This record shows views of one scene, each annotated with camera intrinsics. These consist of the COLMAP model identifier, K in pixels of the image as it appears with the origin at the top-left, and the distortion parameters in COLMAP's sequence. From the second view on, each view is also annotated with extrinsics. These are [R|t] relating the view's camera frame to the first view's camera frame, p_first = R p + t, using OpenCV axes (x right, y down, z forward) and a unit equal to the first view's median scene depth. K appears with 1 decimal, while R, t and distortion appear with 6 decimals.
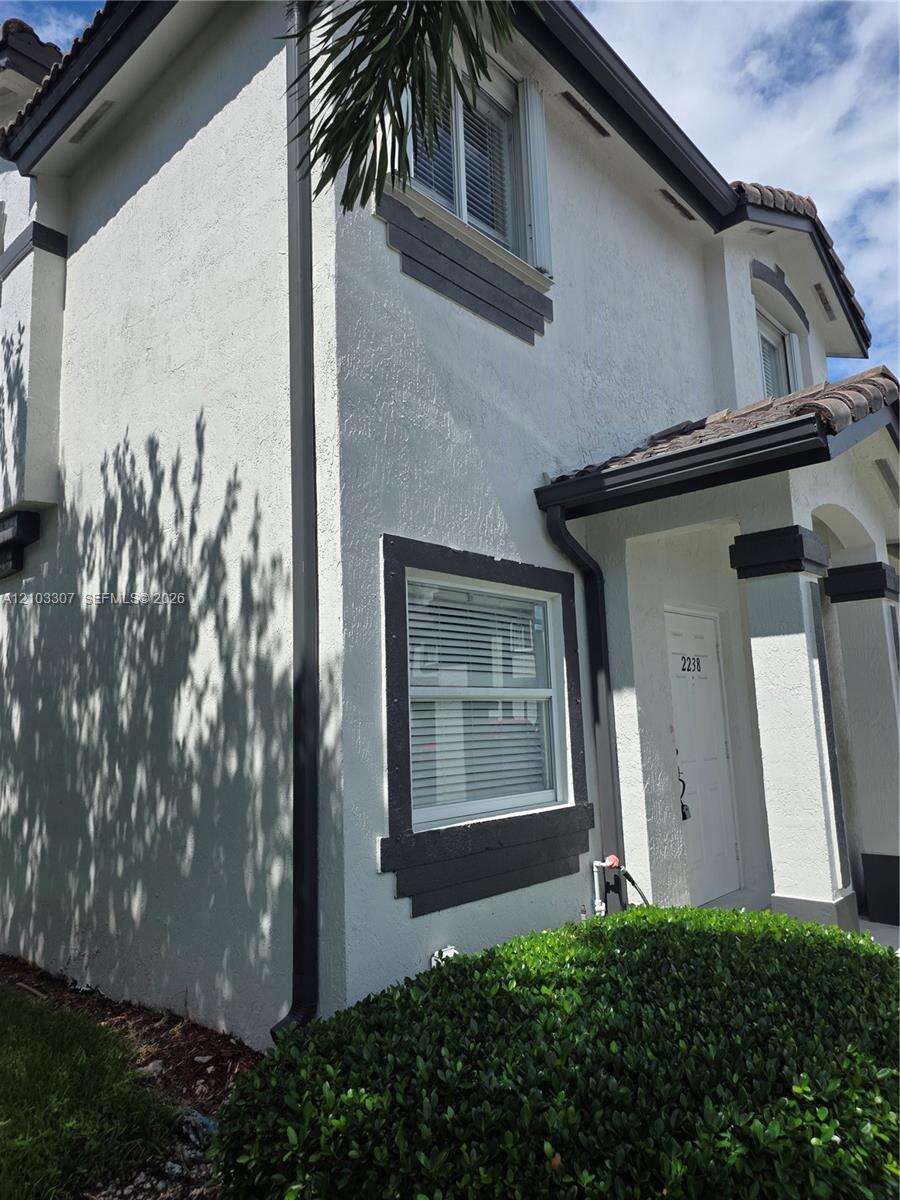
lens RADIAL K [[797.7, 0, 446.7], [0, 797.7, 607.1], [0, 0, 1]] dist [0.031170, -0.007713]
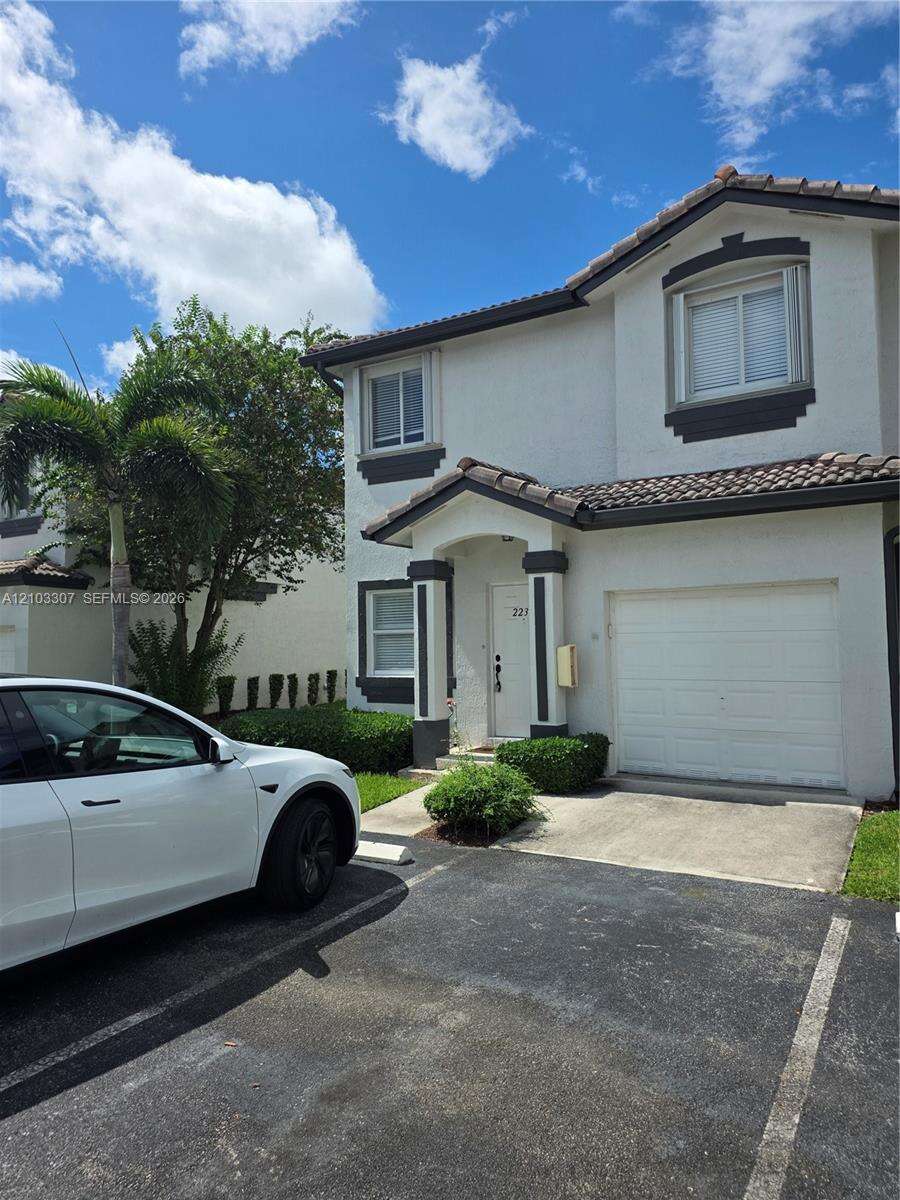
lens RADIAL K [[797.7, 0, 446.7], [0, 797.7, 607.1], [0, 0, 1]] dist [0.031170, -0.007713]
pose [[0.185115, -0.010193, -0.982664, 2.437254], [0.158345, 0.987190, 0.019589, -0.002853], [0.969876, -0.159226, 0.184358, 0.596675]]
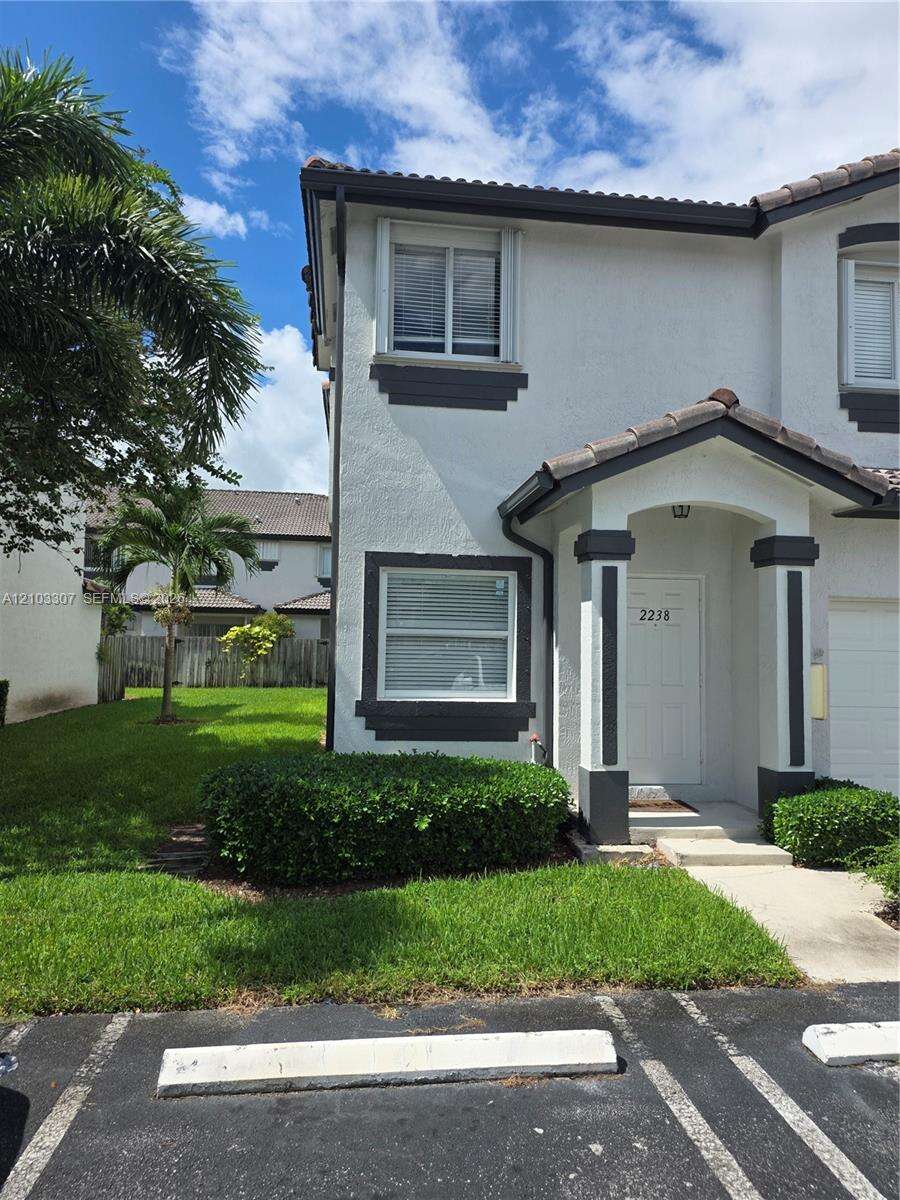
lens RADIAL K [[797.7, 0, 446.7], [0, 797.7, 607.1], [0, 0, 1]] dist [0.031170, -0.007713]
pose [[0.743751, 0.016026, -0.668264, 1.126015], [0.053554, 0.995070, 0.083467, -0.087791], [0.666308, -0.097867, 0.739227, -0.274752]]
